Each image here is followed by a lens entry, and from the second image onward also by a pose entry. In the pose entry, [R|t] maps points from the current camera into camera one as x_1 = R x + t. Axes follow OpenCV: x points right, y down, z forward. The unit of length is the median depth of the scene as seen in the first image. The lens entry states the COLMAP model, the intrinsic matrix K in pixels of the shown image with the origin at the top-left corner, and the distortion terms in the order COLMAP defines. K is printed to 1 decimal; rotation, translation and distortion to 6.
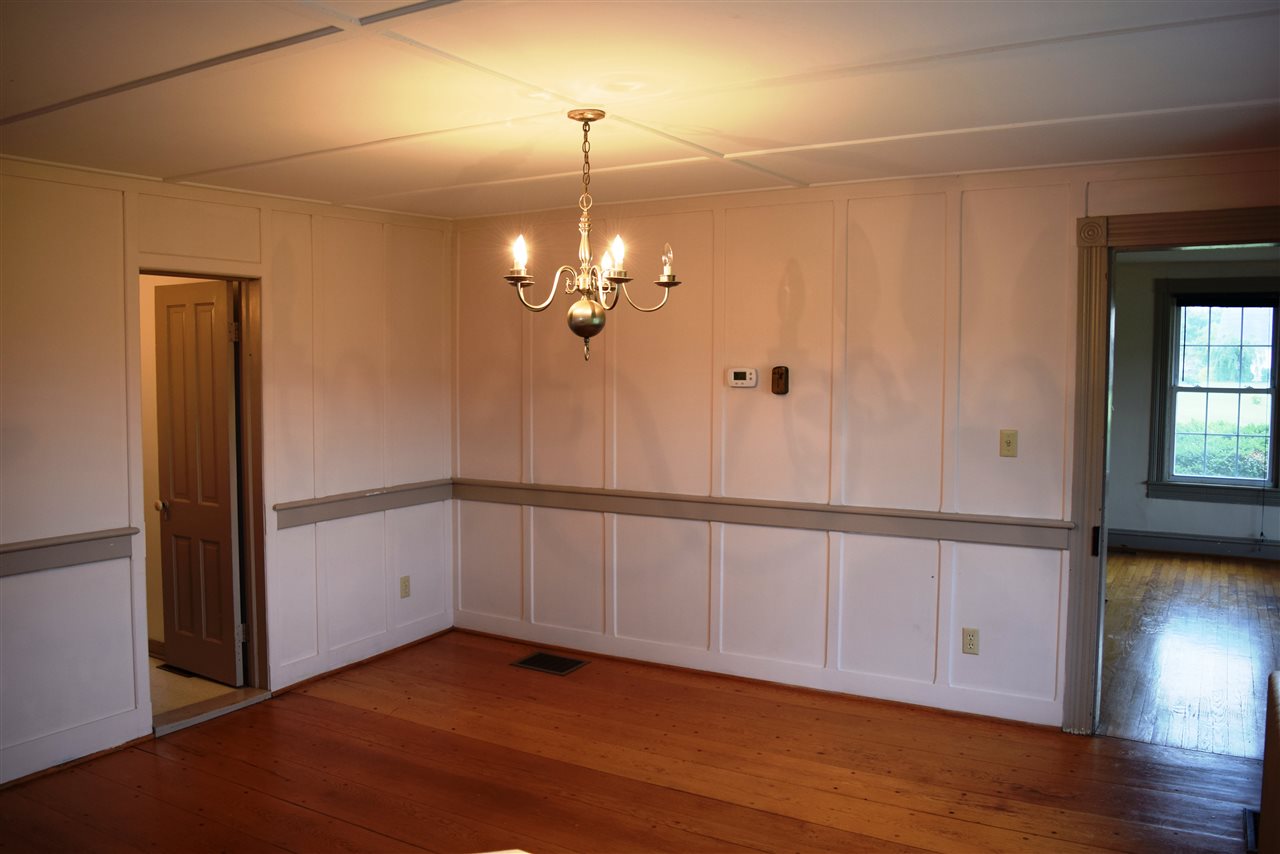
lens RADIAL K [[1023.0, 0, 636.7], [0, 1023.0, 420.4], [0, 0, 1]] dist [-0.057655, -0.000904]
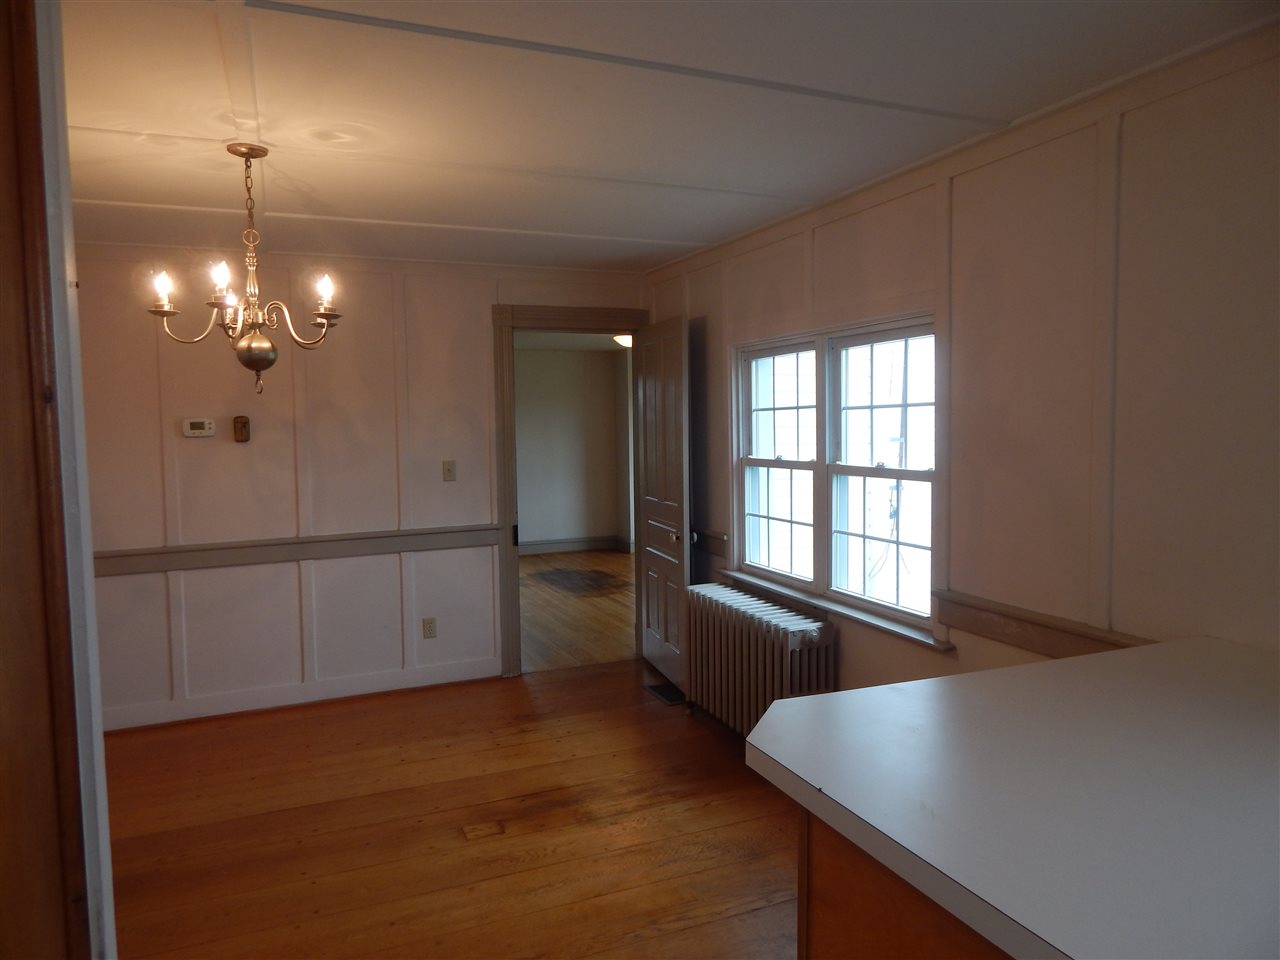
lens RADIAL K [[852.4, 0, 637.0], [0, 852.4, 475.4], [0, 0, 1]] dist [0.006876, 0.003270]
pose [[0.599737, -0.057363, 0.798138, -0.373590], [0.069625, 0.997385, 0.019366, 0.023924], [-0.797162, 0.043956, 0.602163, 0.139544]]
